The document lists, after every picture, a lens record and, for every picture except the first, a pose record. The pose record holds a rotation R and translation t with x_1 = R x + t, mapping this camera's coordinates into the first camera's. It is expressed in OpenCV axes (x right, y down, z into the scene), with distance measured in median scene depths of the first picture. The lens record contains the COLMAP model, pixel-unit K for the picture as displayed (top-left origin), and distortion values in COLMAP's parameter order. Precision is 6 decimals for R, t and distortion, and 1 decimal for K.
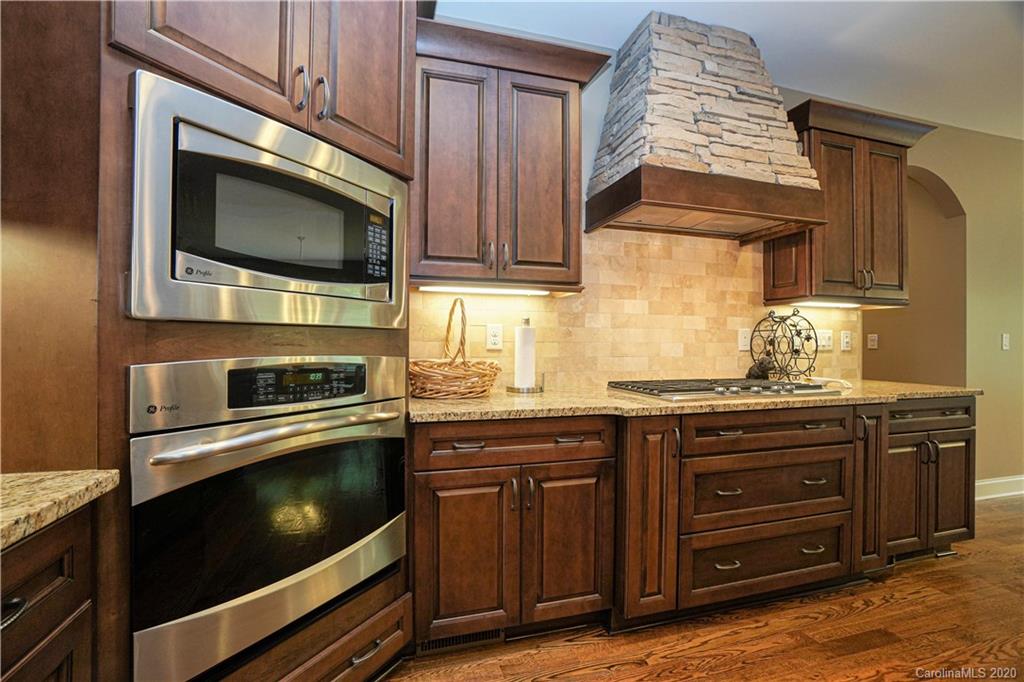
lens RADIAL K [[453.6, 0, 503.1], [0, 453.6, 340.1], [0, 0, 1]] dist [-0.047460, 0.011048]
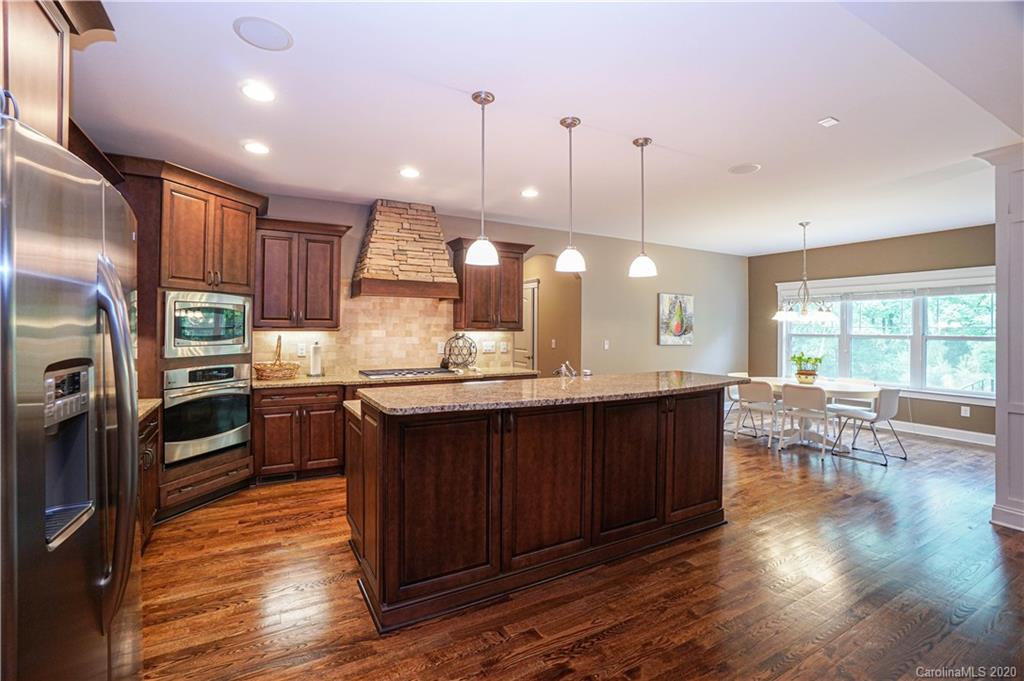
lens RADIAL K [[453.6, 0, 493.7], [0, 453.6, 323.4], [0, 0, 1]] dist [-0.047460, 0.011048]
pose [[0.975569, 0.004602, 0.219645, 0.405221], [-0.004517, 0.999989, -0.000893, -0.137689], [-0.219647, -0.000121, 0.975579, -1.268425]]
